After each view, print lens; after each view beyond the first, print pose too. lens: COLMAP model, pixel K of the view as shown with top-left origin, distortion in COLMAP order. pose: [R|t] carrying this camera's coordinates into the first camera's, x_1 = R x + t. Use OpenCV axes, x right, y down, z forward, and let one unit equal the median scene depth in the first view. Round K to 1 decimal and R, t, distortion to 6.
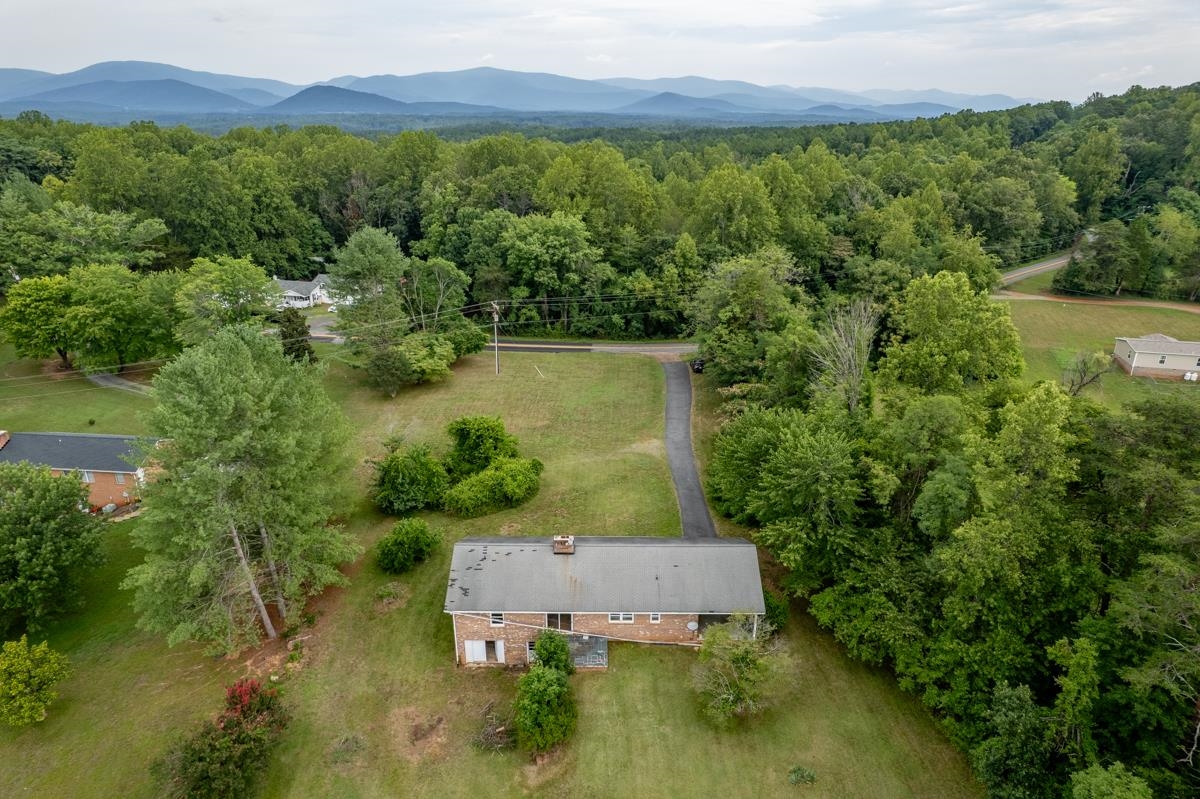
lens RADIAL K [[766.7, 0, 600.0], [0, 766.7, 399.5], [0, 0, 1]] dist [-0.070690, 0.072544]
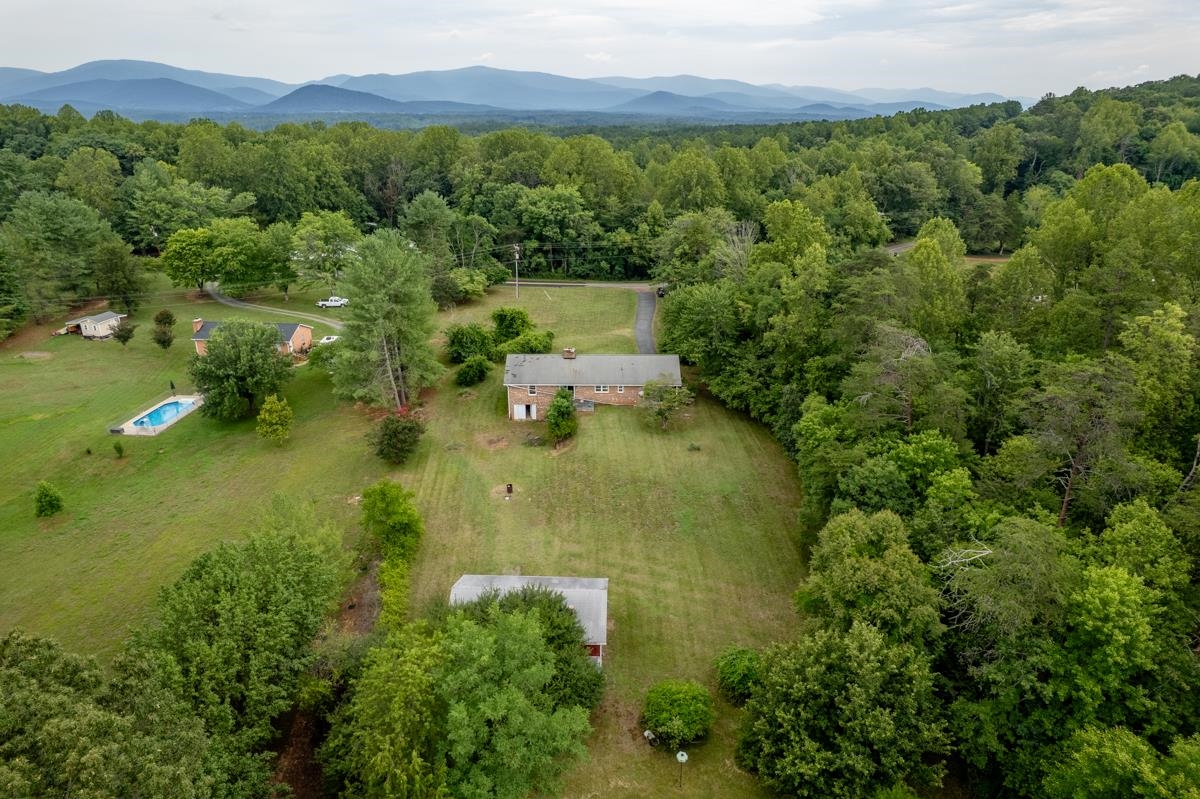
lens RADIAL K [[766.7, 0, 600.0], [0, 766.7, 399.5], [0, 0, 1]] dist [-0.070690, 0.072544]
pose [[0.999968, -0.003027, 0.007464, 0.004327], [0.003016, 0.999994, 0.001501, 0.129216], [-0.007469, -0.001478, 0.999971, -0.337374]]
